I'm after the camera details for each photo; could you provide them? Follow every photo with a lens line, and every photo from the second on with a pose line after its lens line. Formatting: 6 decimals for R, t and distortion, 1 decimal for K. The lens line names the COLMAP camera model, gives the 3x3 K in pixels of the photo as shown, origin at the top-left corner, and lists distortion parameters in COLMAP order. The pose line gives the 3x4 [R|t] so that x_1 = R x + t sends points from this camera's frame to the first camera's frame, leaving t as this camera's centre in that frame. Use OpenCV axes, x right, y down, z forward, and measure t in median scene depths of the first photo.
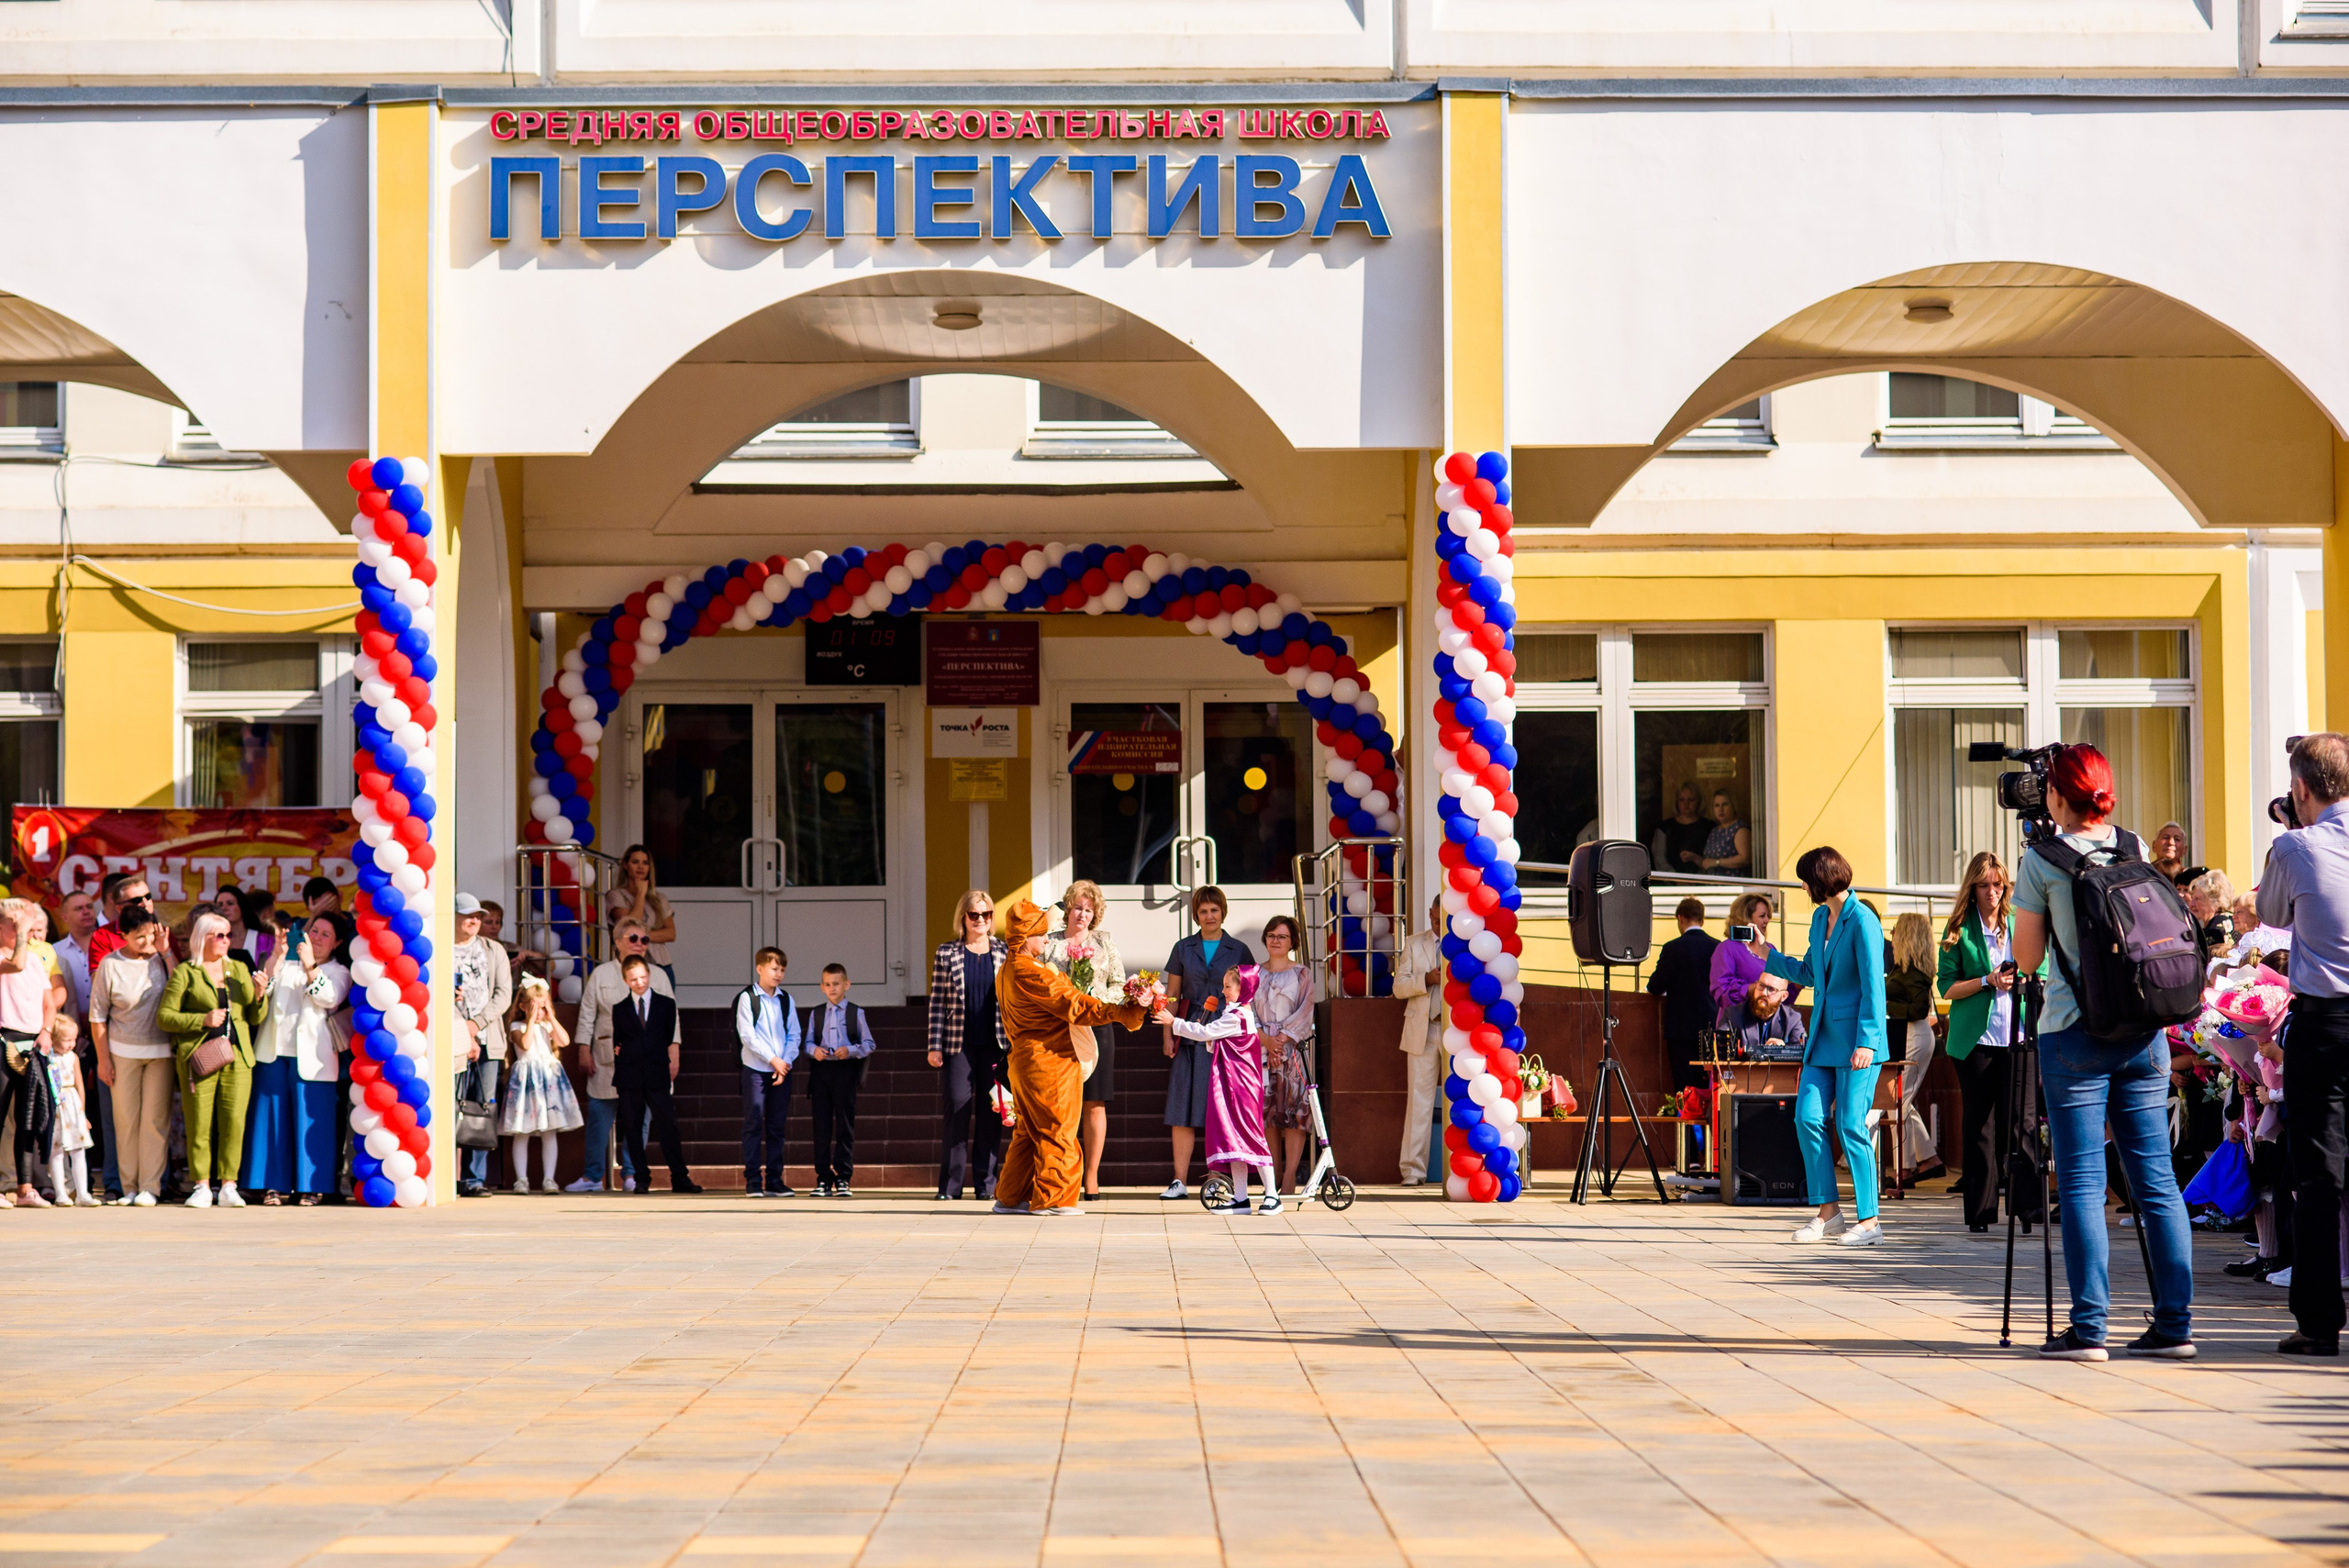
lens RADIAL K [[5600.9, 0, 1174.5], [0, 5600.9, 784.0], [0, 0, 1]] dist [0.050660, -0.086753]
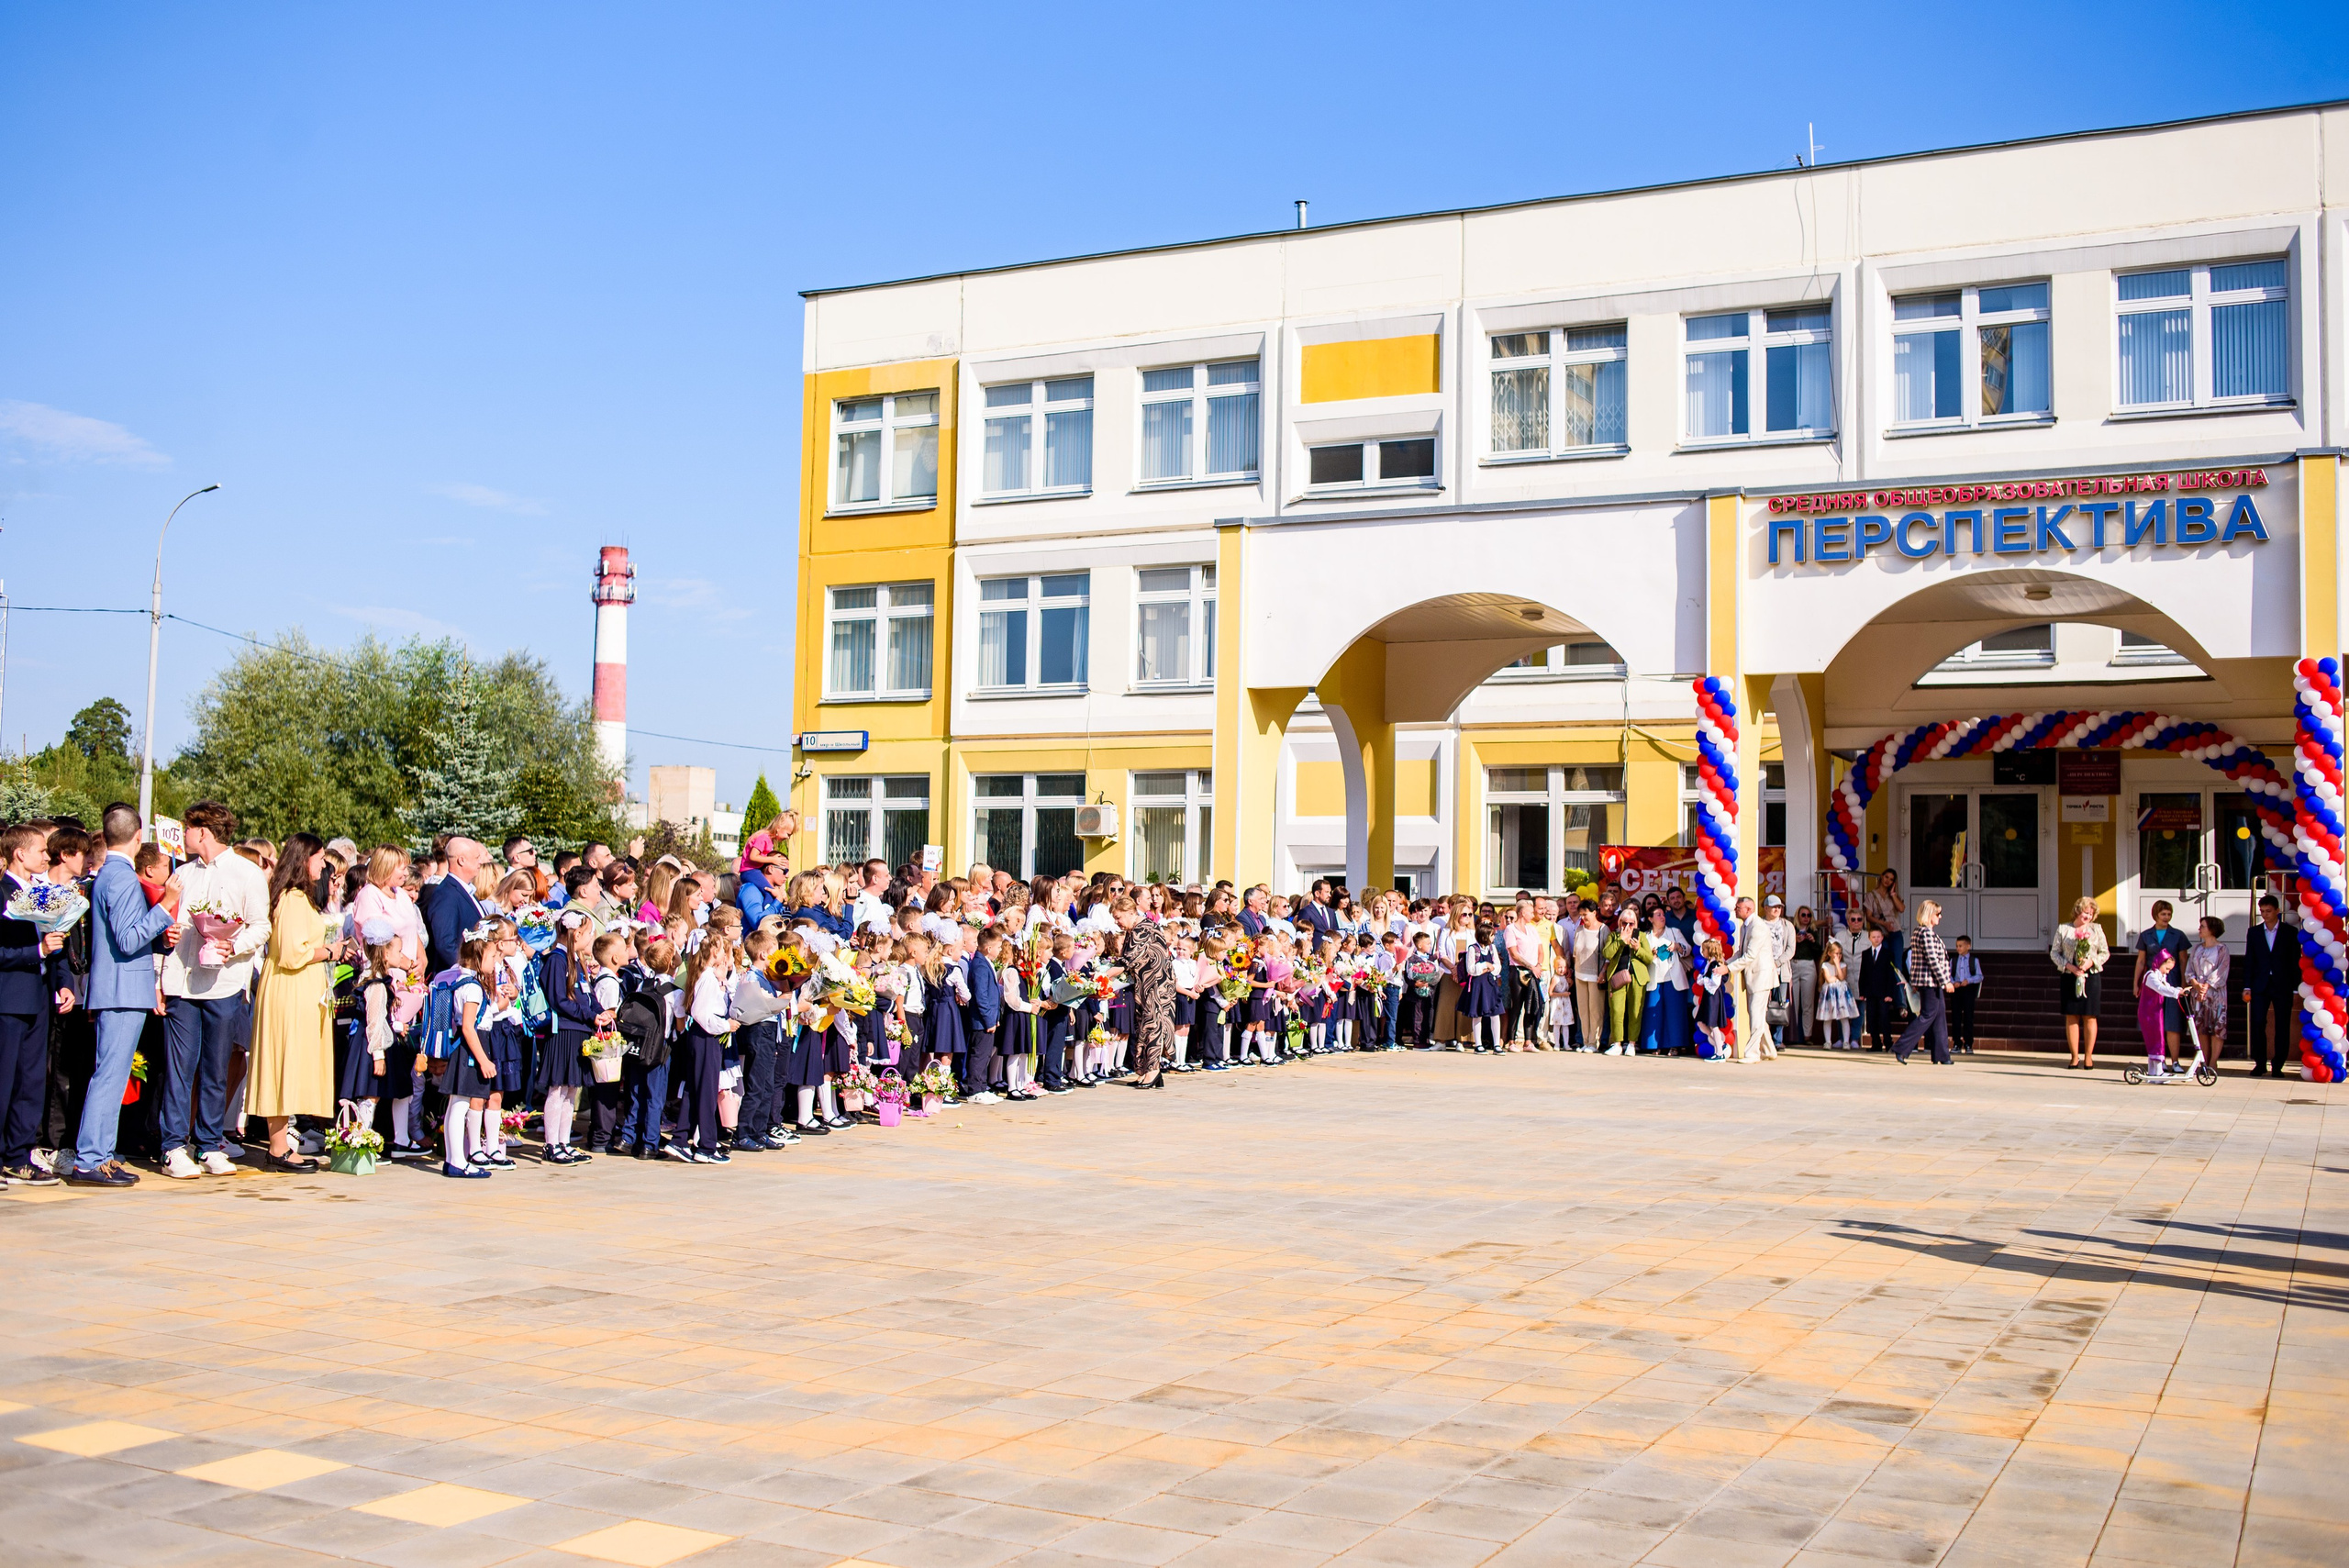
lens RADIAL K [[2372.9, 0, 1174.5], [0, 2372.9, 784.0], [0, 0, 1]] dist [-0.087859, 0.112245]
pose [[0.888409, -0.006006, -0.459014, 0.062741], [0.001050, 0.999938, -0.011051, -0.010130], [0.459052, 0.009336, 0.888360, 0.155036]]
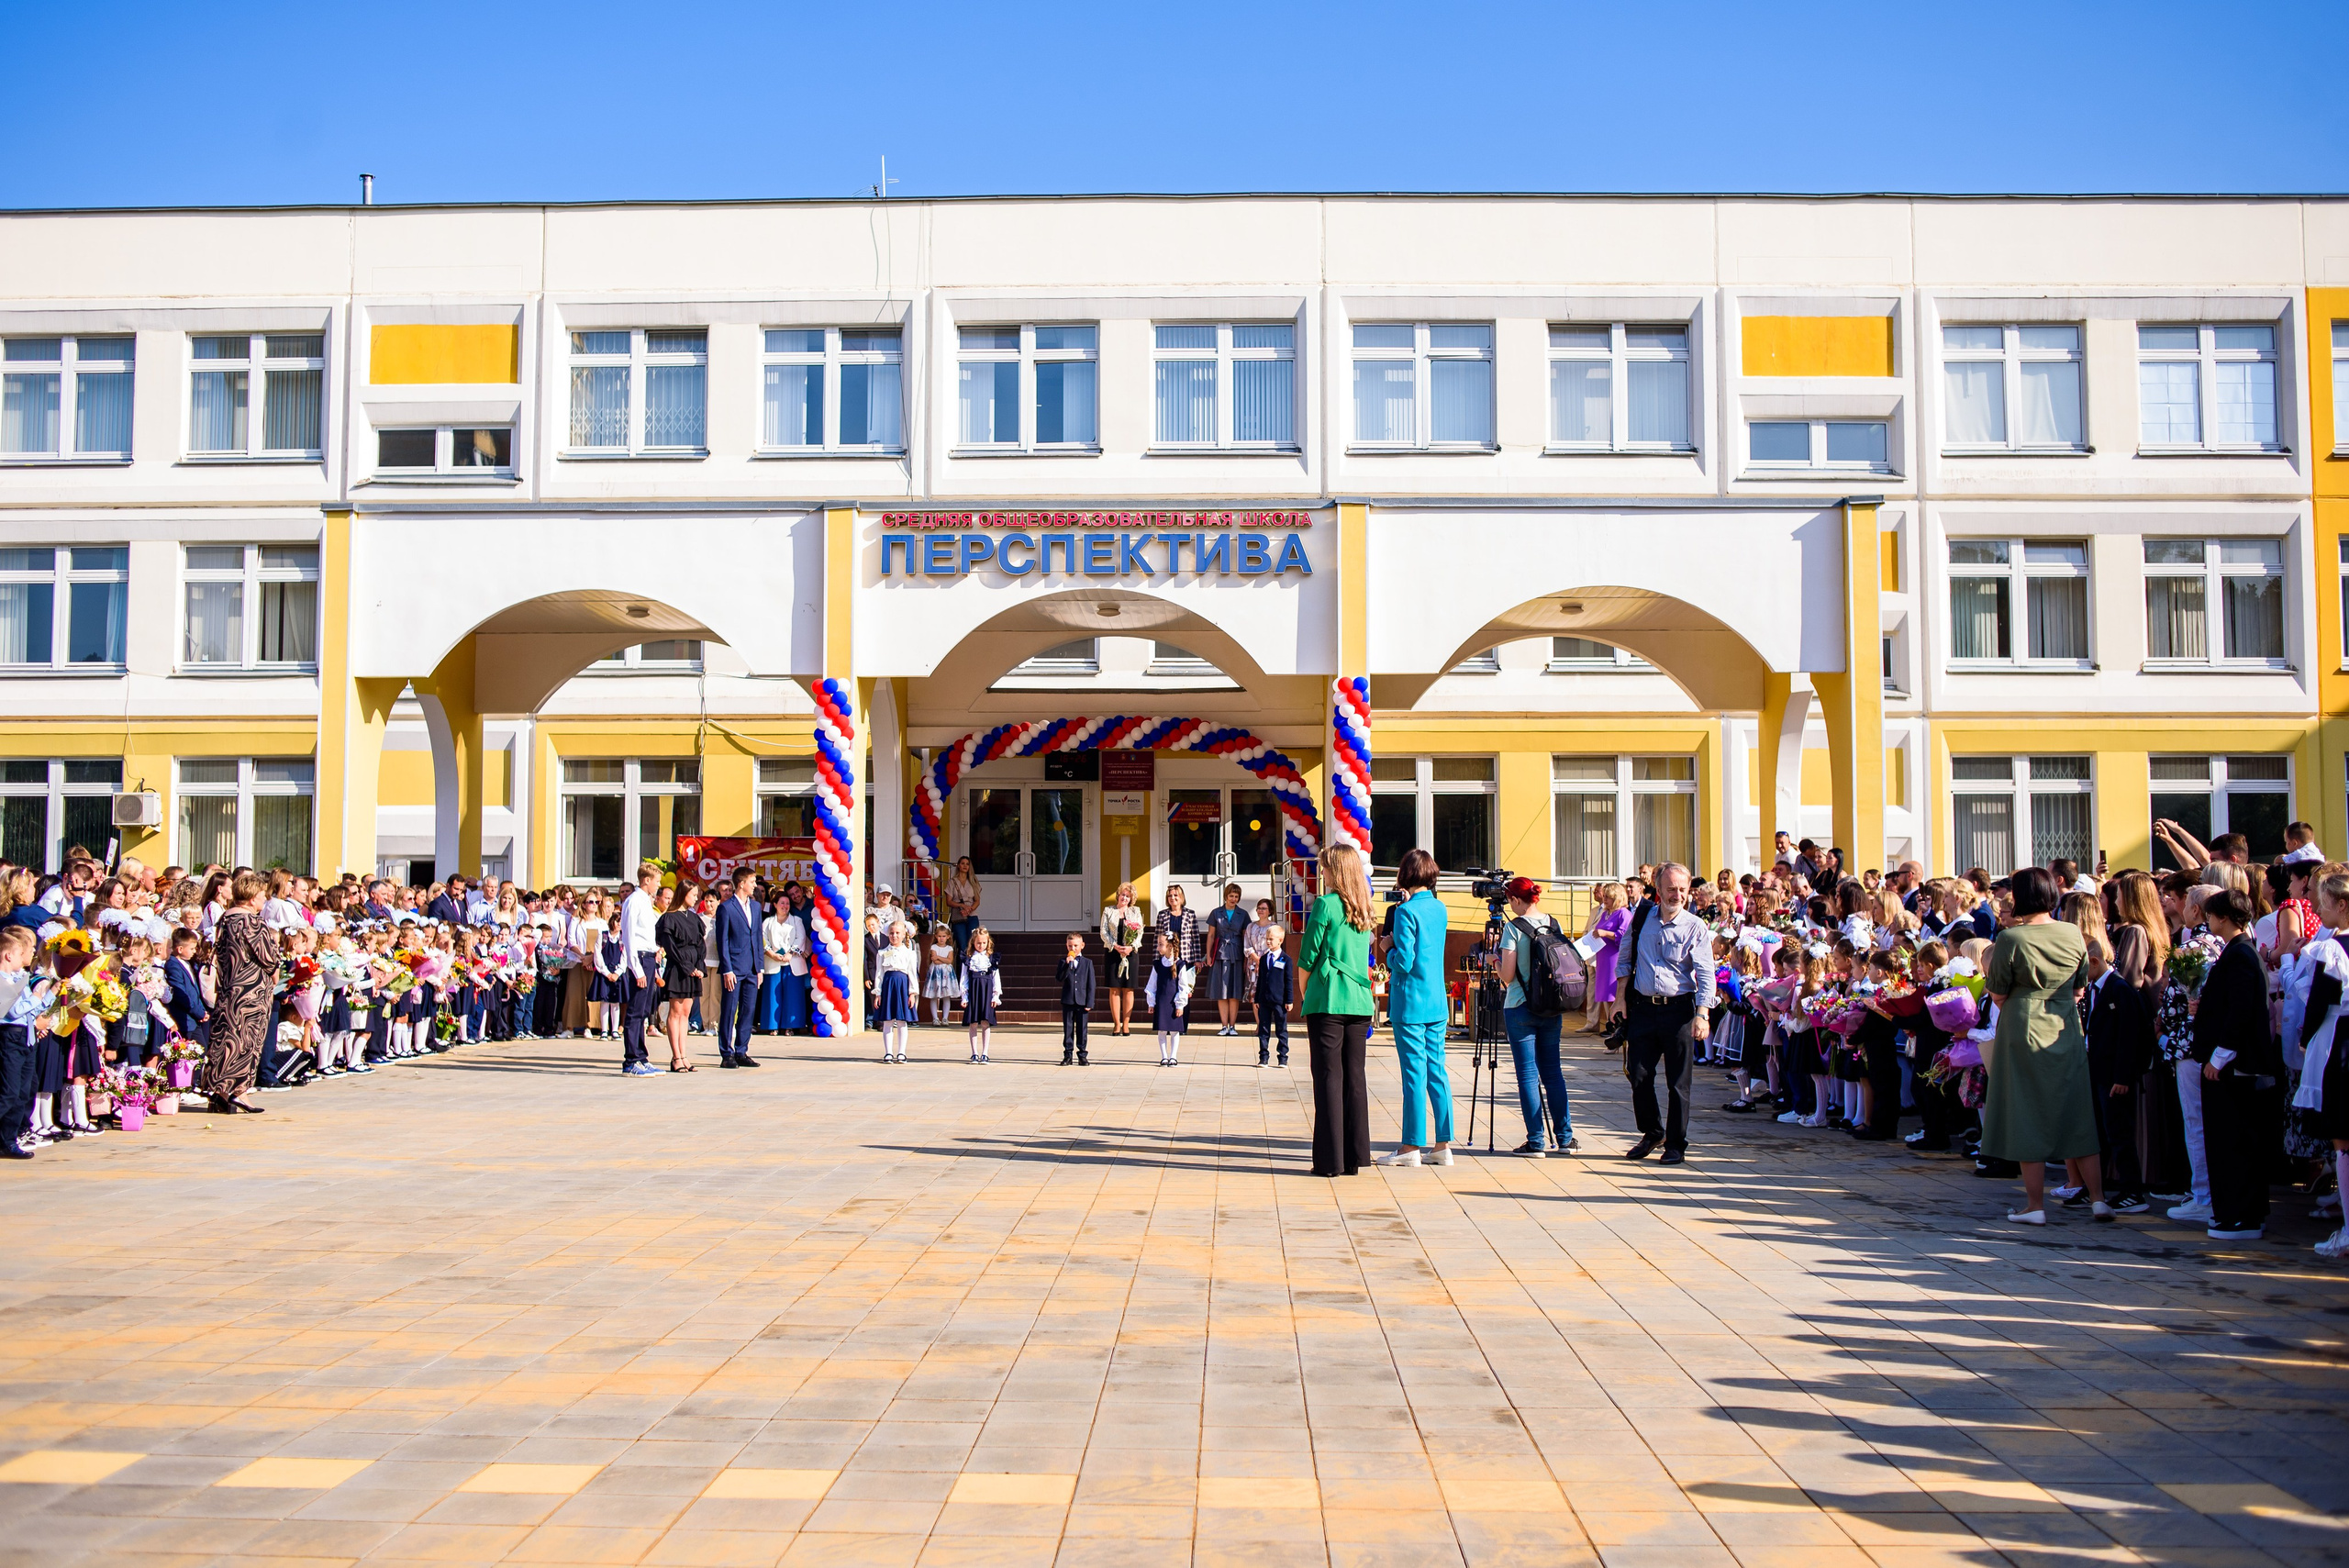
lens RADIAL K [[2372.9, 0, 1174.5], [0, 2372.9, 784.0], [0, 0, 1]] dist [-0.087859, 0.112245]
pose [[0.999455, 0.004327, -0.032718, 0.014655], [-0.004532, 0.999970, -0.006215, -0.012125], [0.032690, 0.006360, 0.999445, 0.106188]]
